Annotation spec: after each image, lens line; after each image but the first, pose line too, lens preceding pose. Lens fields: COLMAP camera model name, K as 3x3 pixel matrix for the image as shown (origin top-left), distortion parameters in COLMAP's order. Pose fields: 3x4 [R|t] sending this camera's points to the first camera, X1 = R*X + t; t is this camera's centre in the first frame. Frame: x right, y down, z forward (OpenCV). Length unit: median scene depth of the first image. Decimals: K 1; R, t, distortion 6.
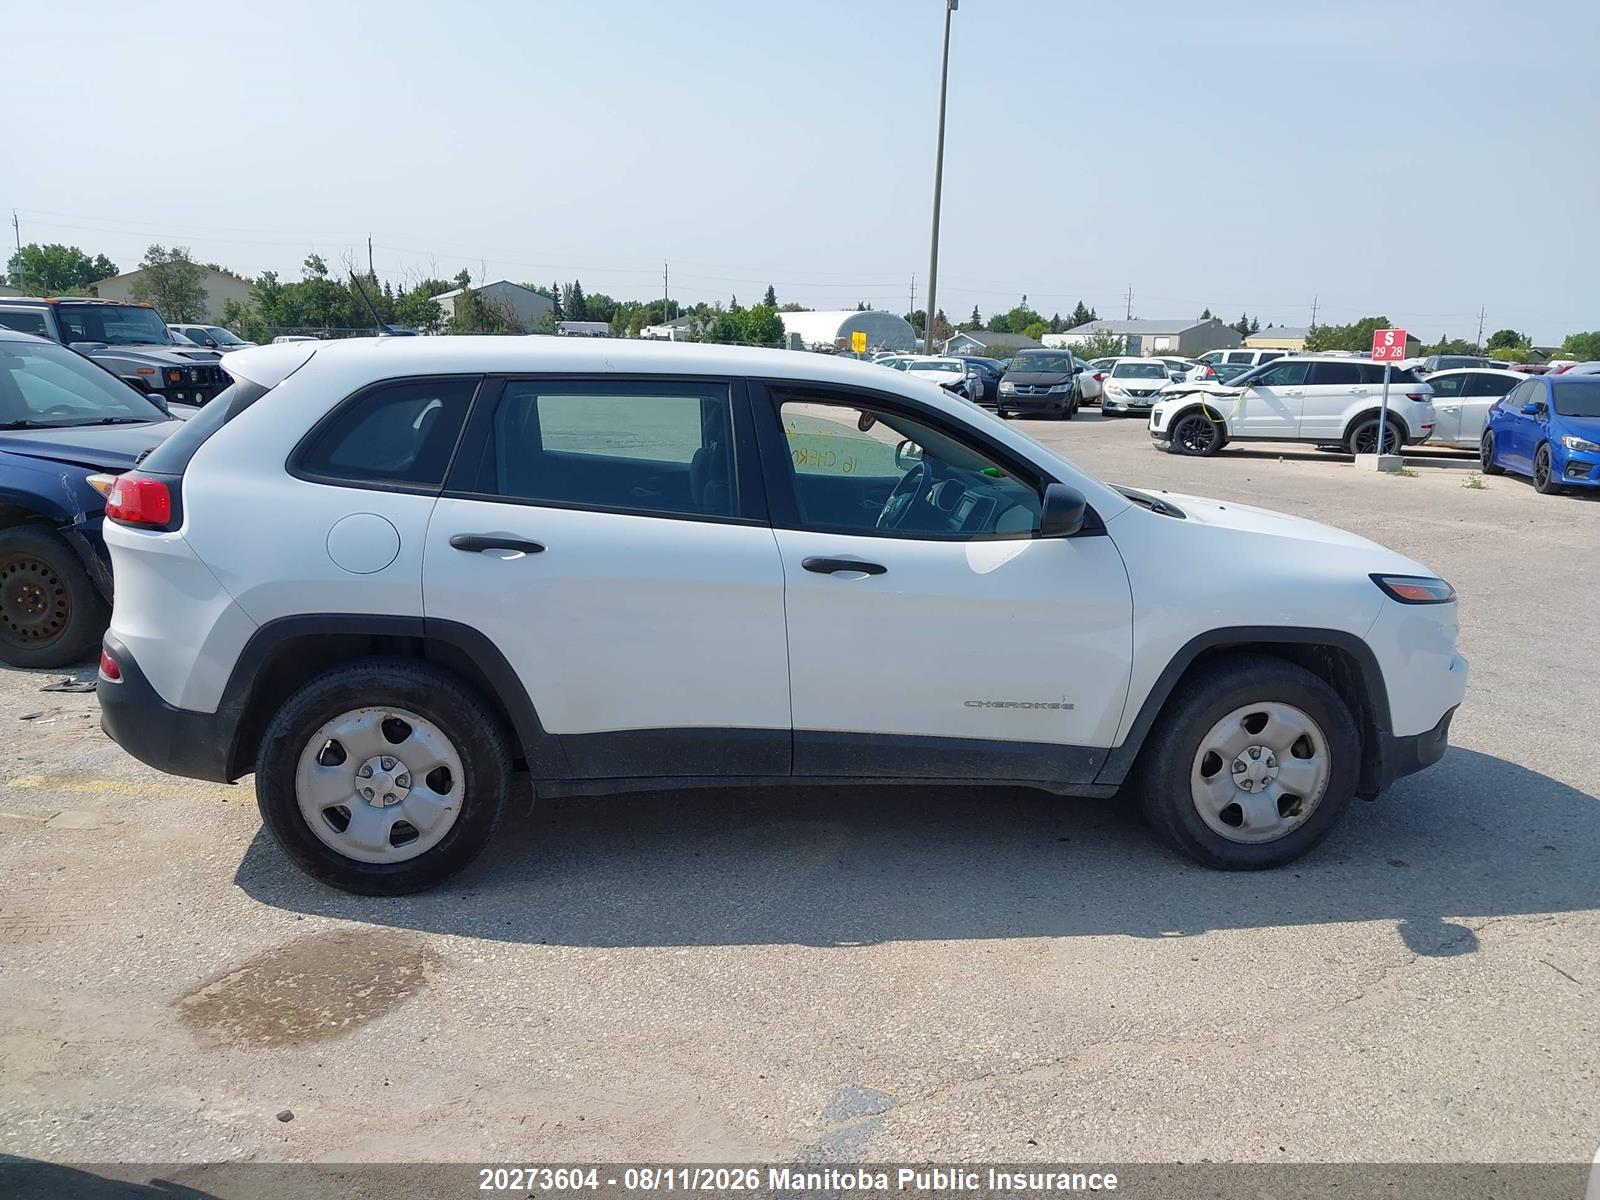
lens RADIAL K [[1259.5, 0, 797.8], [0, 1259.5, 602.7], [0, 0, 1]] dist [0.021624, -0.025018]
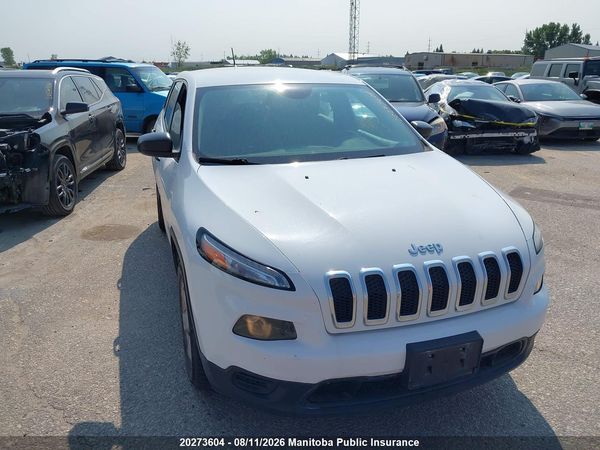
lens RADIAL K [[472.3, 0, 302.6], [0, 472.3, 225.8], [0, 0, 1]] dist [0.021624, -0.025018]
pose [[0.210753, 0.285358, -0.934962, 1.030678], [-0.193546, 0.949691, 0.246226, -0.186353], [0.958187, 0.129065, 0.255380, 1.045756]]
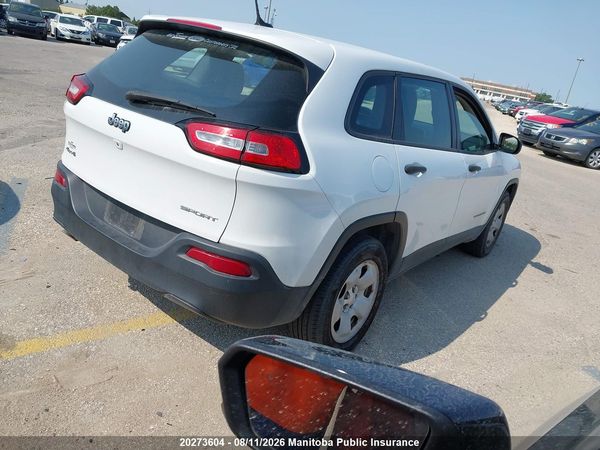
lens RADIAL K [[472.3, 0, 302.5], [0, 472.3, 220.2], [0, 0, 1]] dist [0.021624, -0.025018]
pose [[0.682688, -0.136989, 0.717755, -0.865373], [-0.016954, 0.979036, 0.202982, -0.110974], [-0.730514, -0.150742, 0.666053, 0.608886]]
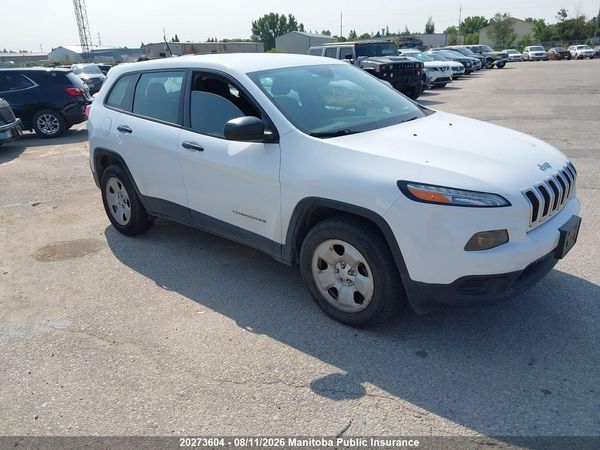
lens RADIAL K [[472.3, 0, 295.5], [0, 472.3, 223.4], [0, 0, 1]] dist [0.021624, -0.025018]
pose [[0.660917, 0.205391, -0.721805, 0.887659], [-0.097113, 0.977139, 0.189126, -0.078011], [0.744149, -0.054900, 0.665754, 0.513245]]
